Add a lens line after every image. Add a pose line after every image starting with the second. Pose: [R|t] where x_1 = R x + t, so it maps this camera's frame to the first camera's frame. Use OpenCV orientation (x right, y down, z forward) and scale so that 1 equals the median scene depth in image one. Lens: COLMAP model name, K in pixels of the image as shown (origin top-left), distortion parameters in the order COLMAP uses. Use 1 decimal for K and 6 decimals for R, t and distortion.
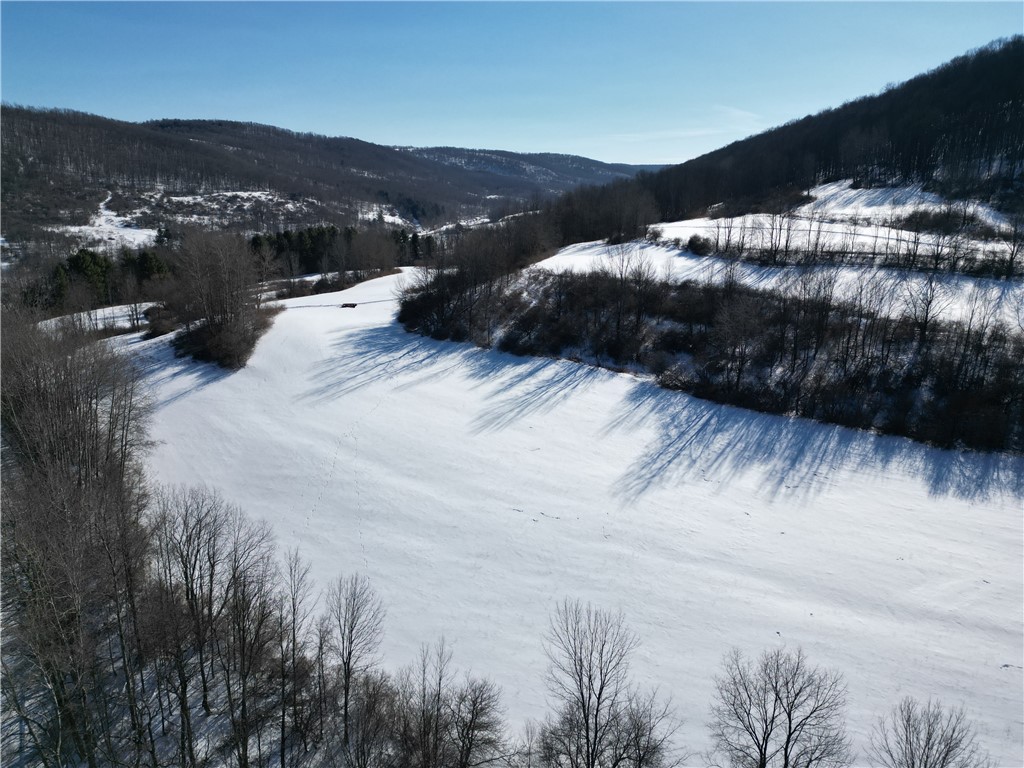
lens RADIAL K [[714.8, 0, 512.0], [0, 714.8, 384.0], [0, 0, 1]] dist [0.053390, -0.034290]
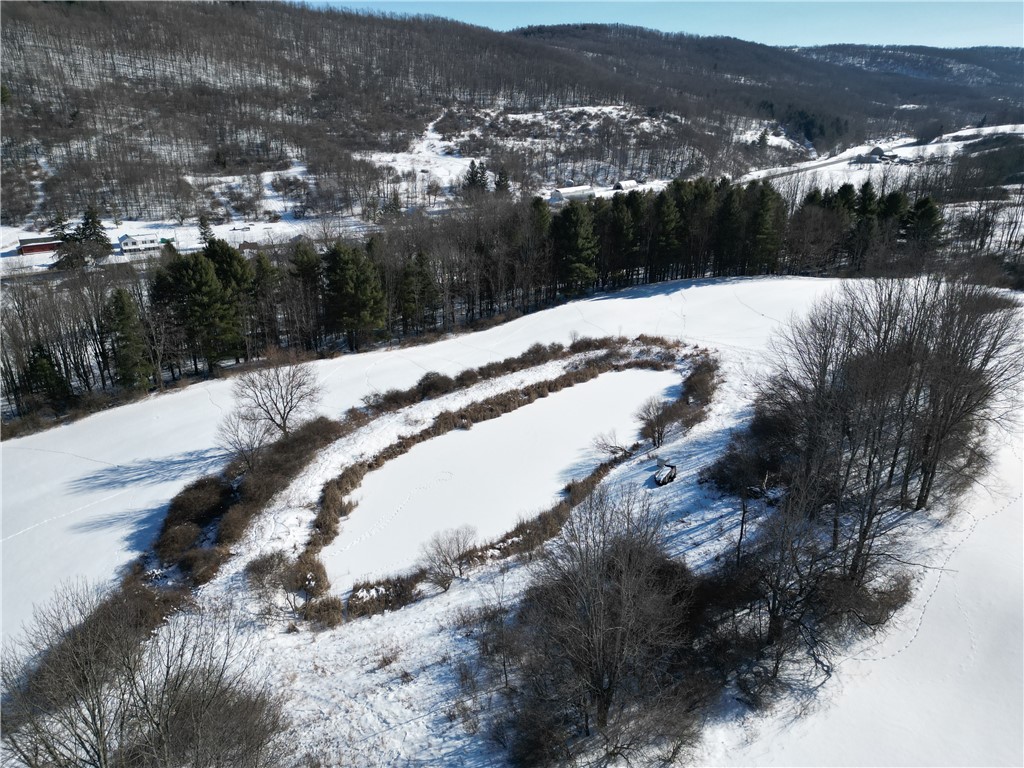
lens RADIAL K [[709.7, 0, 512.0], [0, 709.7, 384.0], [0, 0, 1]] dist [0.100842, -0.097087]
pose [[0.894797, 0.156554, -0.418126, -0.310946], [-0.110193, 0.984975, 0.132976, -0.265675], [0.432661, -0.072912, 0.898603, 0.989394]]
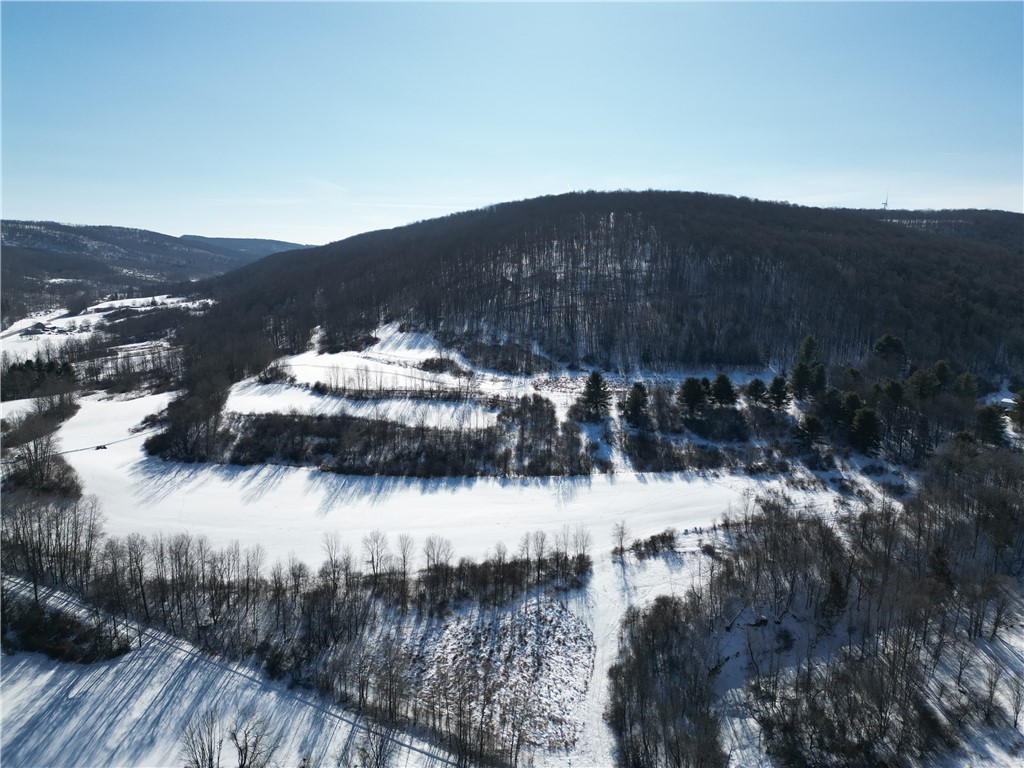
lens RADIAL K [[709.7, 0, 512.0], [0, 709.7, 384.0], [0, 0, 1]] dist [0.100842, -0.097087]
pose [[0.848938, -0.089019, 0.520942, -0.262416], [0.133600, 0.989844, -0.048573, -0.047332], [-0.511328, 0.110834, 0.852209, -0.766415]]
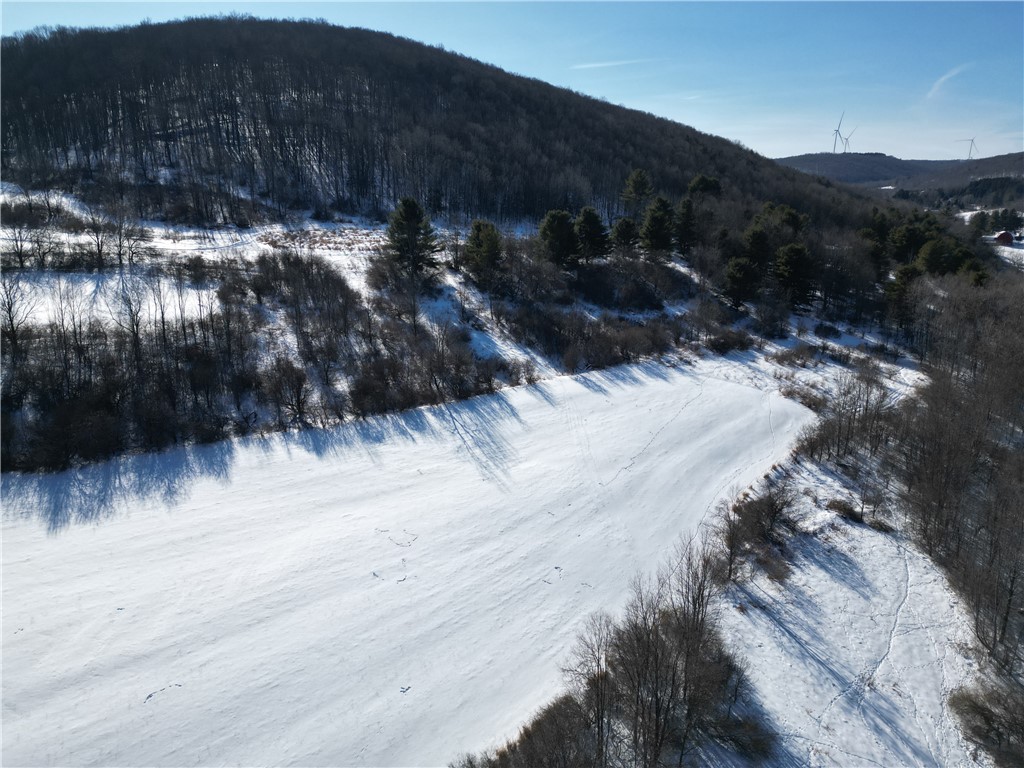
lens RADIAL K [[709.7, 0, 512.0], [0, 709.7, 384.0], [0, 0, 1]] dist [0.100842, -0.097087]
pose [[0.487554, -0.230251, 0.842185, 0.066704], [0.220235, 0.965840, 0.136560, -0.006406], [-0.844859, 0.118899, 0.521609, 0.025823]]
